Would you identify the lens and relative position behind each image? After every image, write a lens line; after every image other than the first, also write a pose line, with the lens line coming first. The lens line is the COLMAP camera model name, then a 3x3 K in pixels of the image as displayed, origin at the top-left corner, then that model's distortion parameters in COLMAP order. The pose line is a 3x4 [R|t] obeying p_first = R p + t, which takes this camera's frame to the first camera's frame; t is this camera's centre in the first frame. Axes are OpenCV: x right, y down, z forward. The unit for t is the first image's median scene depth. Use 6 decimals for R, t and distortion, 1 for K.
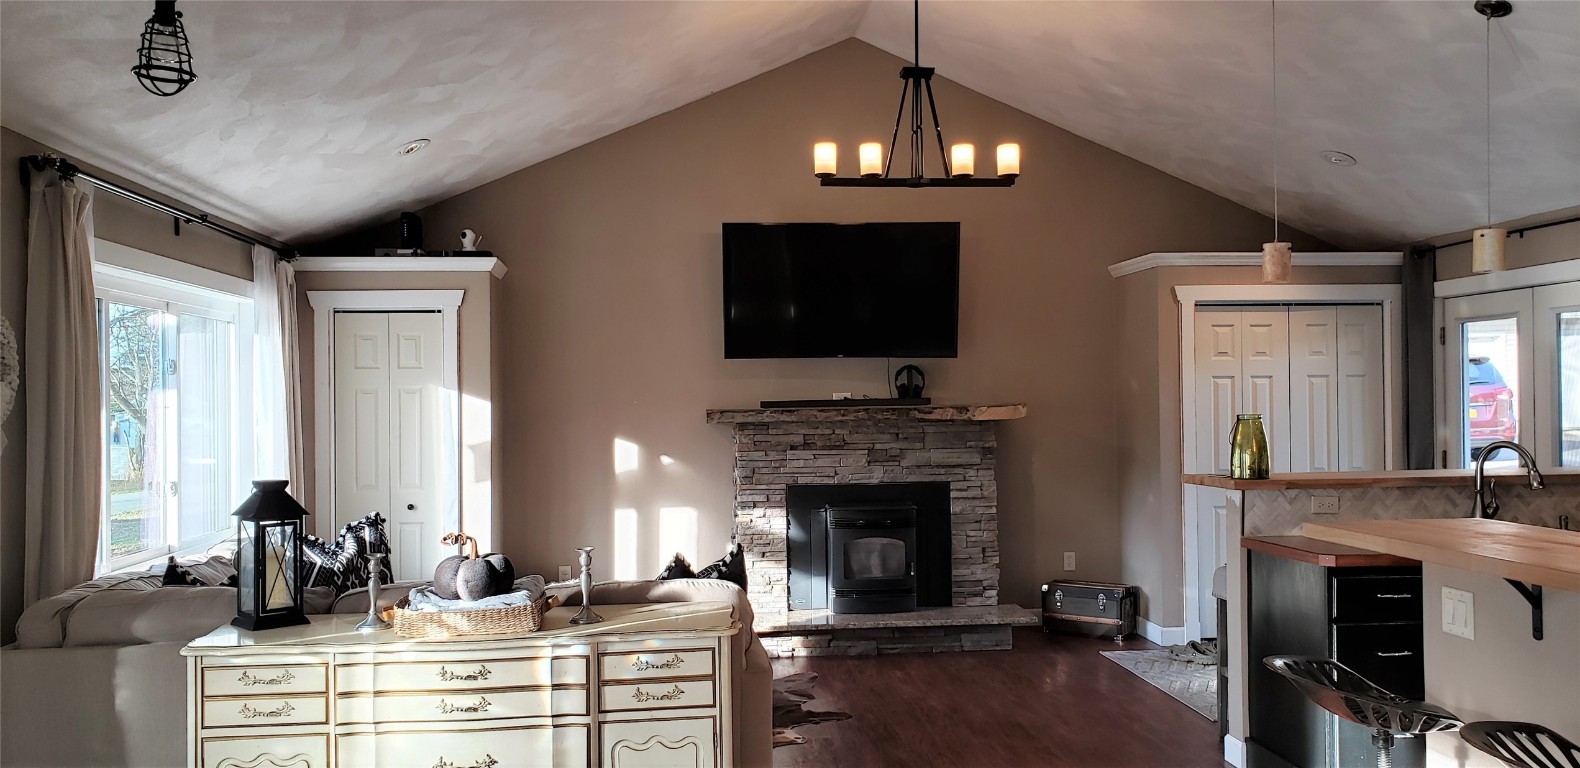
lens RADIAL K [[1207.9, 0, 804.5], [0, 1207.9, 398.2], [0, 0, 1]] dist [0.122587, -0.202238]
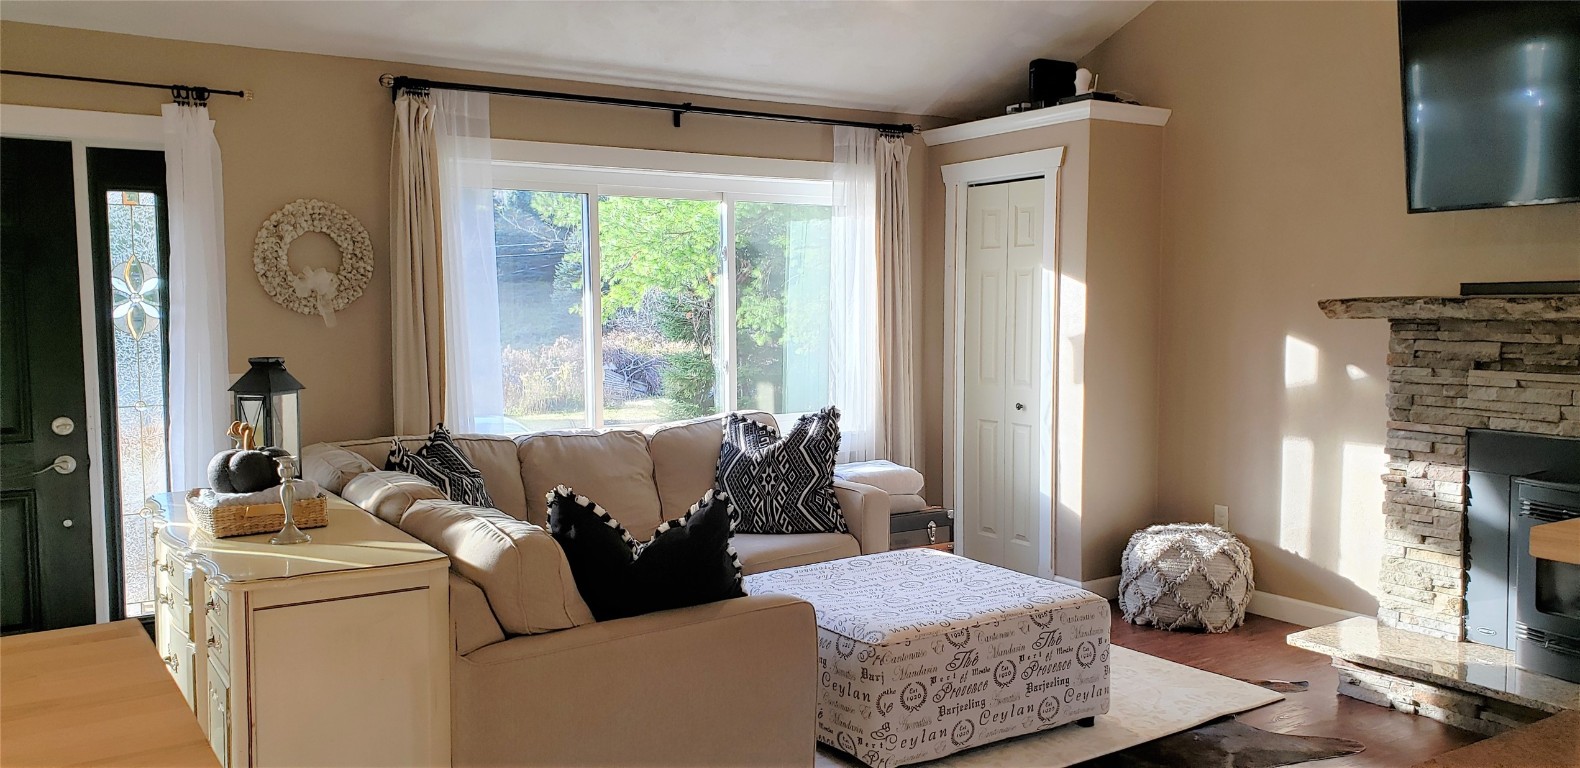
lens RADIAL K [[1207.9, 0, 804.5], [0, 1207.9, 398.2], [0, 0, 1]] dist [0.122587, -0.202238]
pose [[0.459602, 0.083384, -0.884202, 0.358838], [0.002873, 0.995438, 0.095367, 0.000187], [0.888120, -0.046371, 0.457266, 0.449225]]
